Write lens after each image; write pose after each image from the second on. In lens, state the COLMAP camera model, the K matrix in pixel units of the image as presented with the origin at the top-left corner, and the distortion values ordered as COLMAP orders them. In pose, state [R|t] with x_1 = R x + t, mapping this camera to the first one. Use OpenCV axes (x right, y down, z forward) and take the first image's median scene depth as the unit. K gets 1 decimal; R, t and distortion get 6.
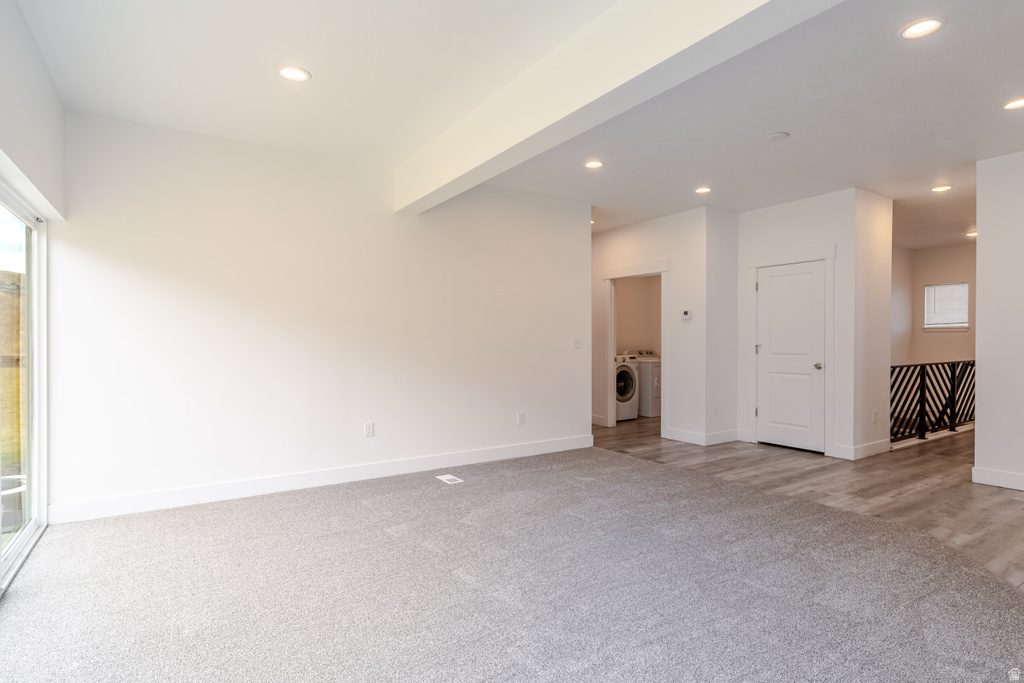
lens RADIAL K [[517.9, 0, 511.0], [0, 517.9, 345.0], [0, 0, 1]] dist [0.001587, 0.000511]
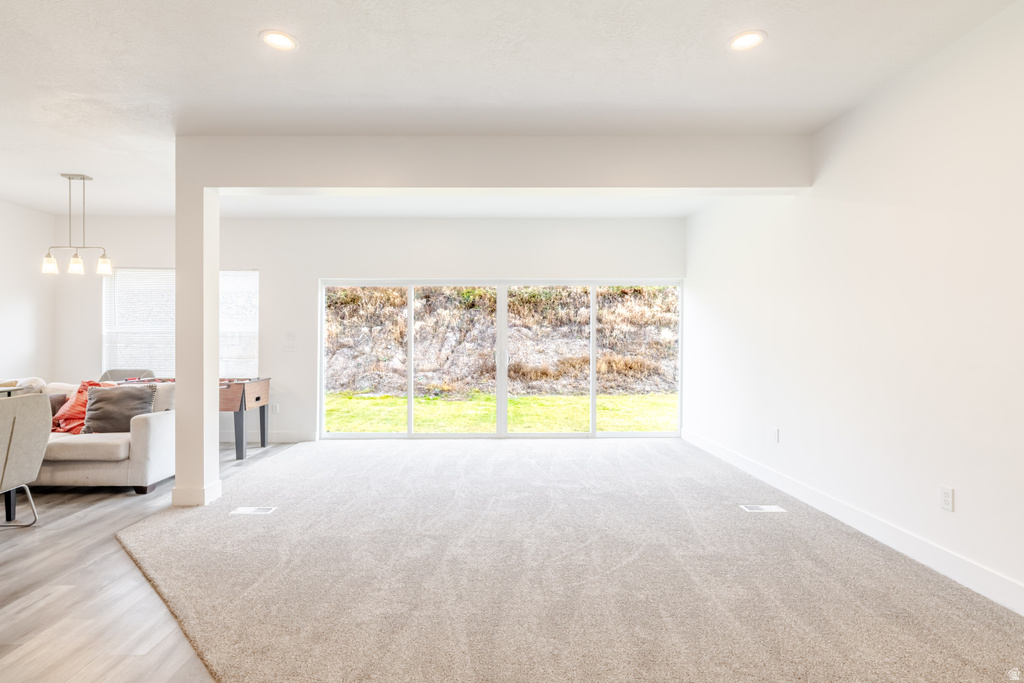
lens RADIAL K [[504.5, 0, 499.4], [0, 504.5, 345.2], [0, 0, 1]] dist [0.000423, -0.000430]
pose [[-0.547920, 0.003547, -0.836523, 0.832424], [-0.006812, 0.999939, 0.008701, -0.009973], [0.836503, 0.010466, -0.547862, 1.135951]]
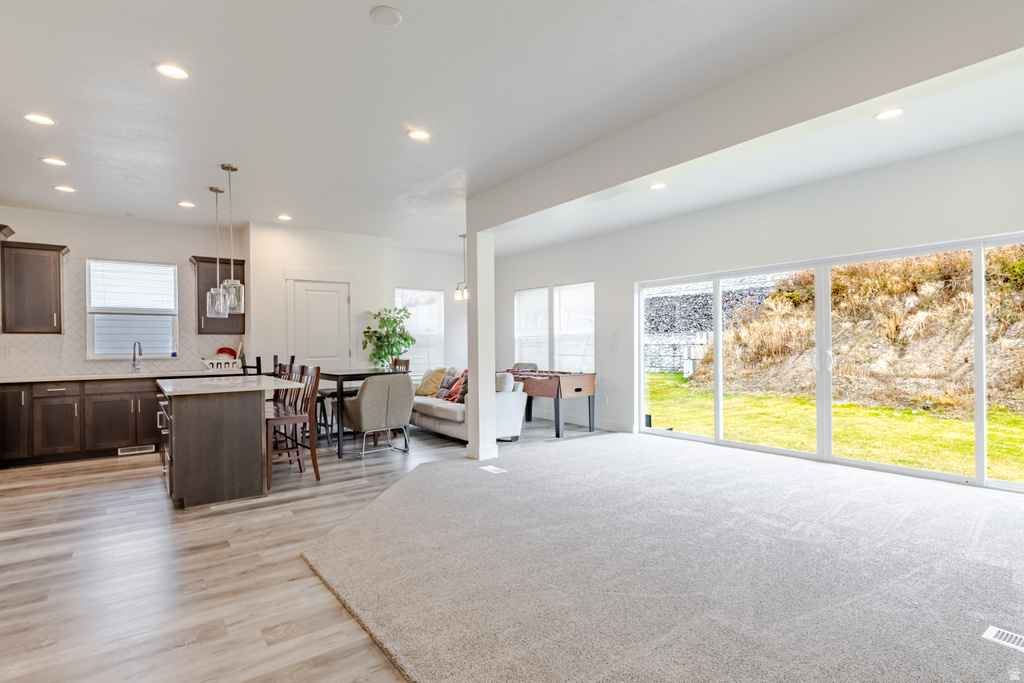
lens RADIAL K [[515.3, 0, 511.1], [0, 515.3, 345.5], [0, 0, 1]] dist [0.000706, -0.000177]
pose [[-0.998678, 0.011250, -0.050158, 0.363572], [0.010822, 0.999903, 0.008802, -0.008529], [0.050253, 0.008247, -0.998702, 1.479418]]
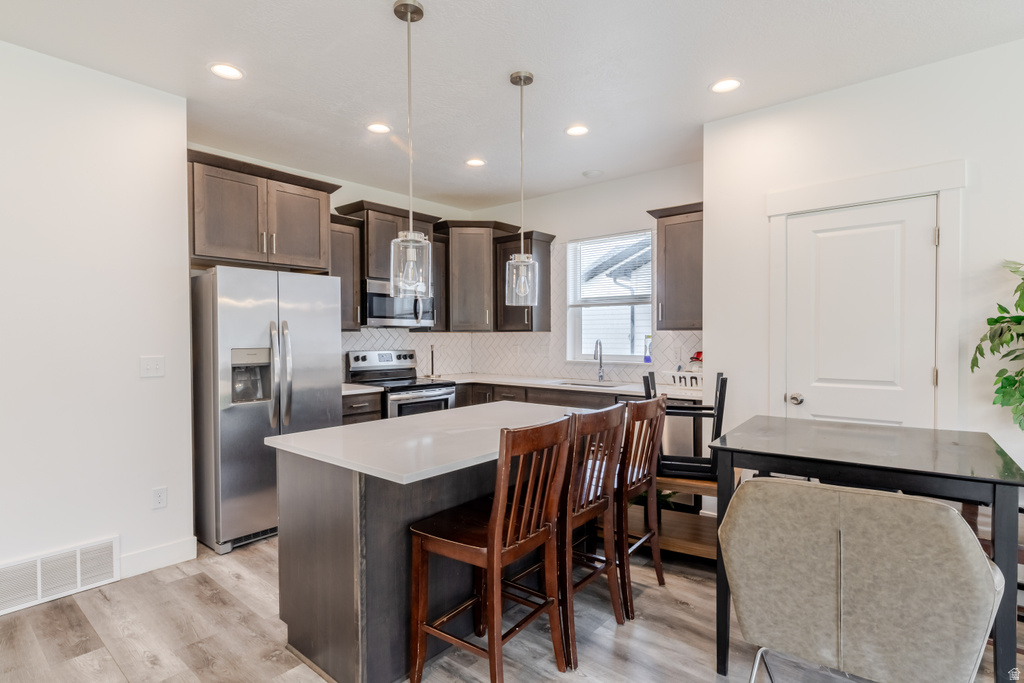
lens RADIAL K [[517.9, 0, 511.0], [0, 517.9, 345.0], [0, 0, 1]] dist [0.001587, 0.000511]
pose [[-0.278051, -0.015214, 0.960446, 0.331002], [0.009452, 0.999783, 0.018573, -0.031177], [-0.960520, 0.014242, -0.277847, 0.473846]]
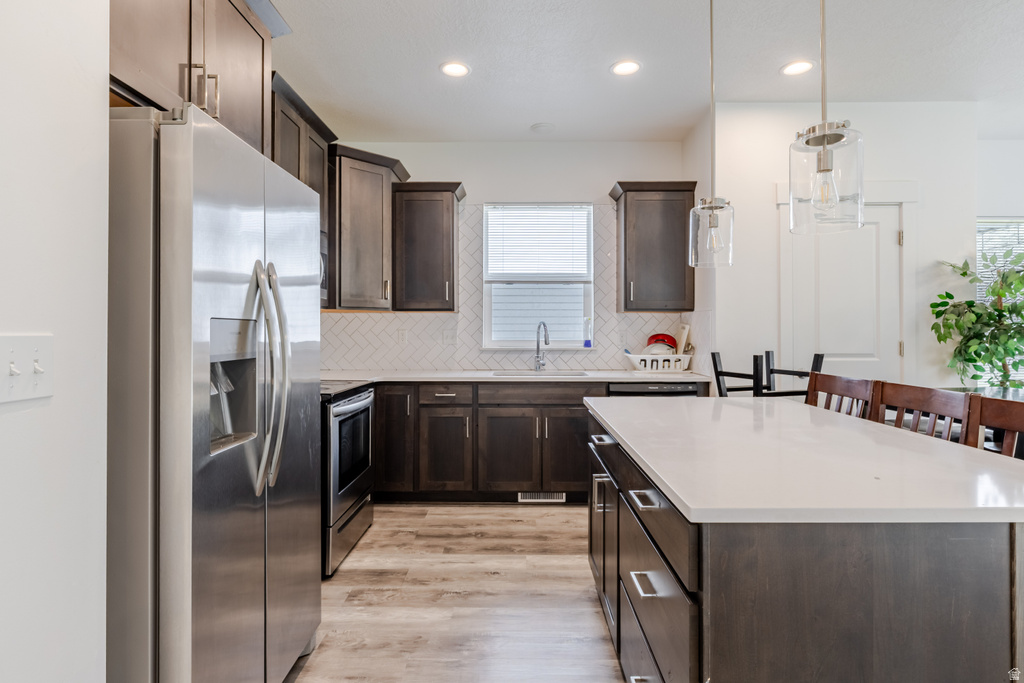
lens RADIAL K [[521.6, 0, 511.8], [0, 521.6, 326.7], [0, 0, 1]] dist [0.000885, -0.000111]
pose [[-0.826852, 0.004548, 0.562402, 0.845127], [0.003630, 0.999990, -0.002749, -0.009110], [-0.562408, -0.000231, -0.826860, 0.806515]]
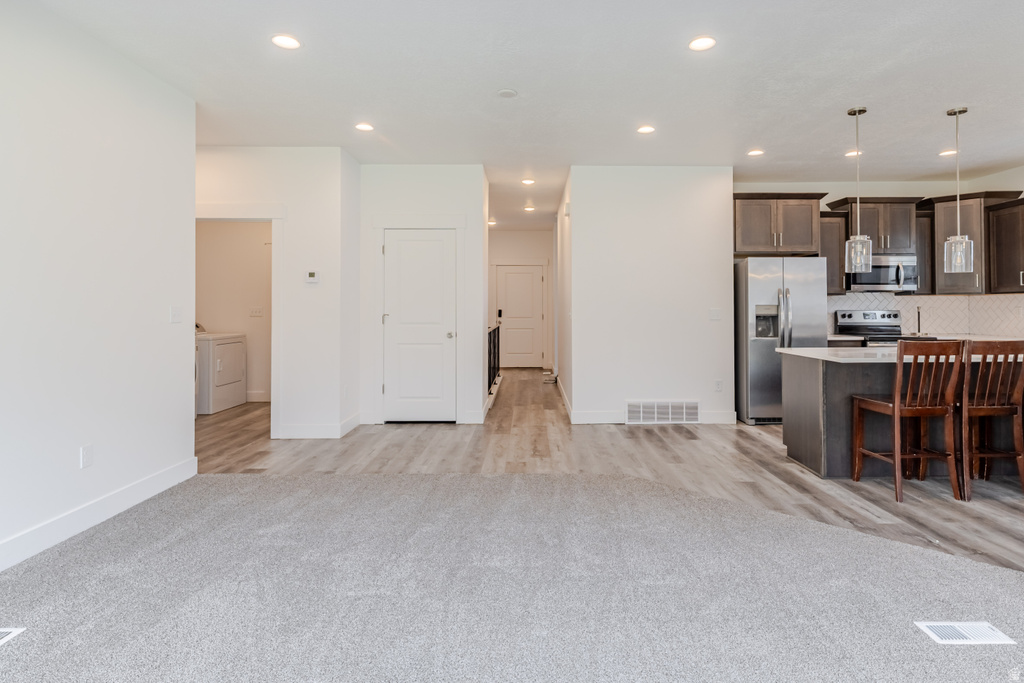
lens RADIAL K [[544.5, 0, 535.6], [0, 544.5, 302.3], [0, 0, 1]] dist [0.001824, 0.000227]
pose [[0.539978, 0.008301, 0.841638, -0.259073], [0.007216, 0.999869, -0.014492, -0.007422], [-0.841648, 0.013899, 0.539847, 0.385718]]
